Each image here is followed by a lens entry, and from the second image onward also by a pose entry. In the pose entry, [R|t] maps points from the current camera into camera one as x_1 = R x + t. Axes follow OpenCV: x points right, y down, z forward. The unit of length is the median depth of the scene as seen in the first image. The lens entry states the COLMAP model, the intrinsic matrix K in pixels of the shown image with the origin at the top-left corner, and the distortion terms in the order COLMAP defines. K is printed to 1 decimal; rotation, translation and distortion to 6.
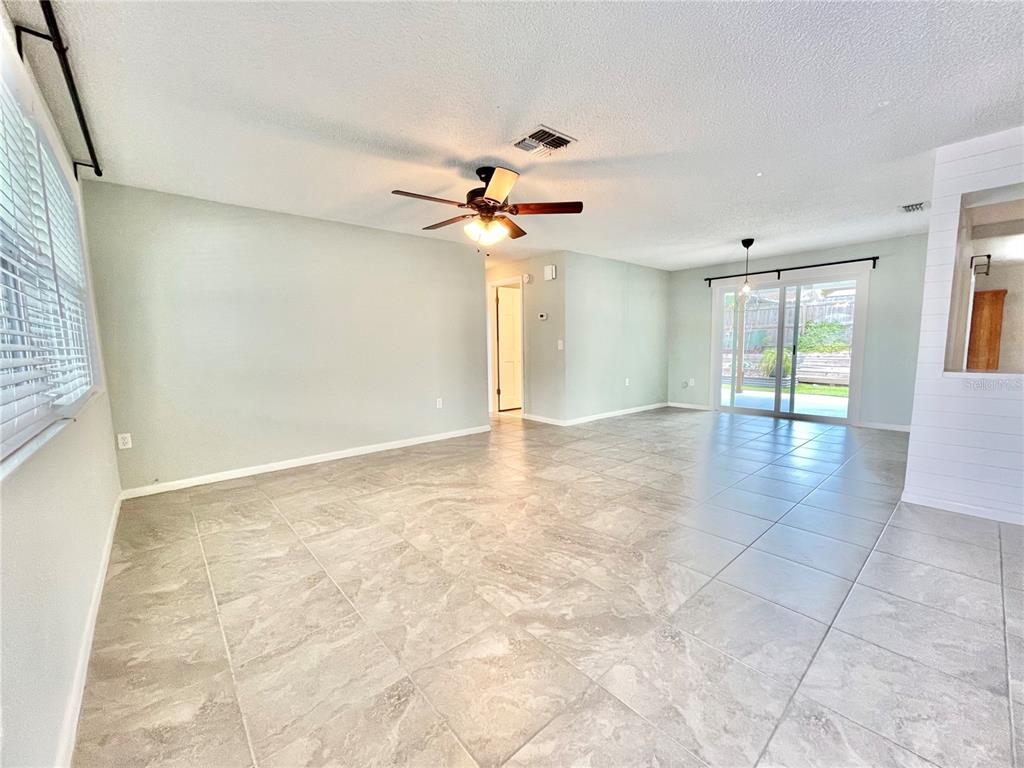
lens RADIAL K [[412.2, 0, 512.0], [0, 412.2, 384.0], [0, 0, 1]] dist [0.001328, 0.000148]
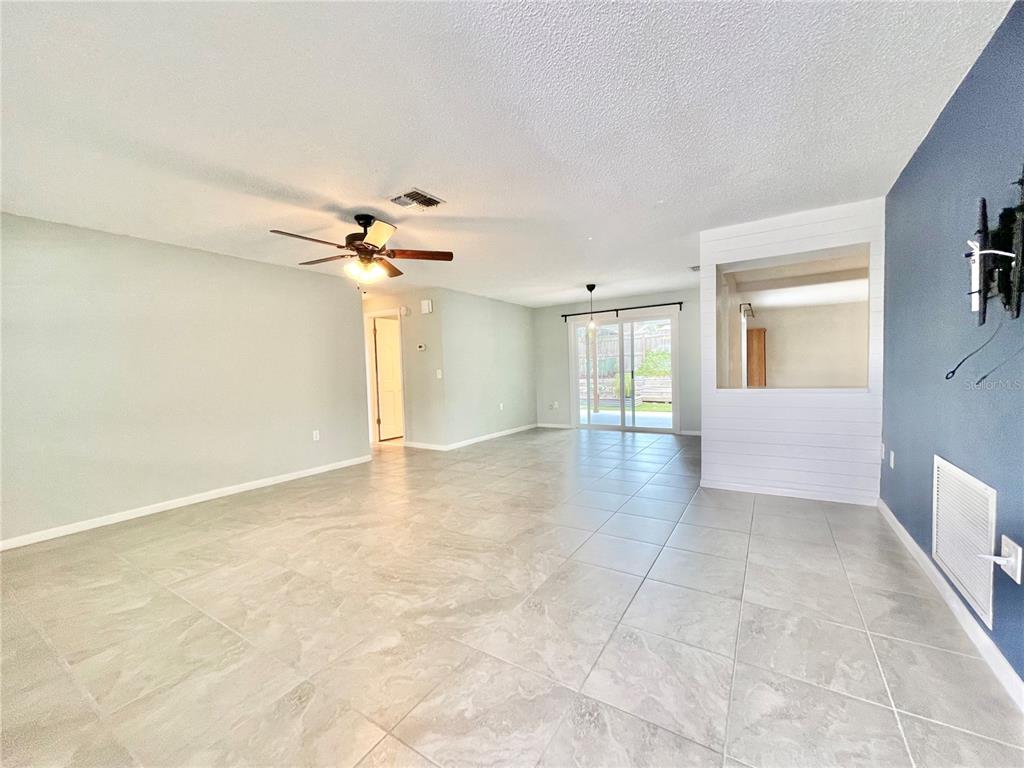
lens RADIAL K [[406.3, 0, 508.8], [0, 406.3, 389.3], [0, 0, 1]] dist [0.002137, 0.000470]
pose [[0.959591, -0.028739, 0.279926, -0.009123], [0.044190, 0.997819, -0.049039, 0.008367], [-0.277906, 0.059428, 0.958768, -0.113488]]
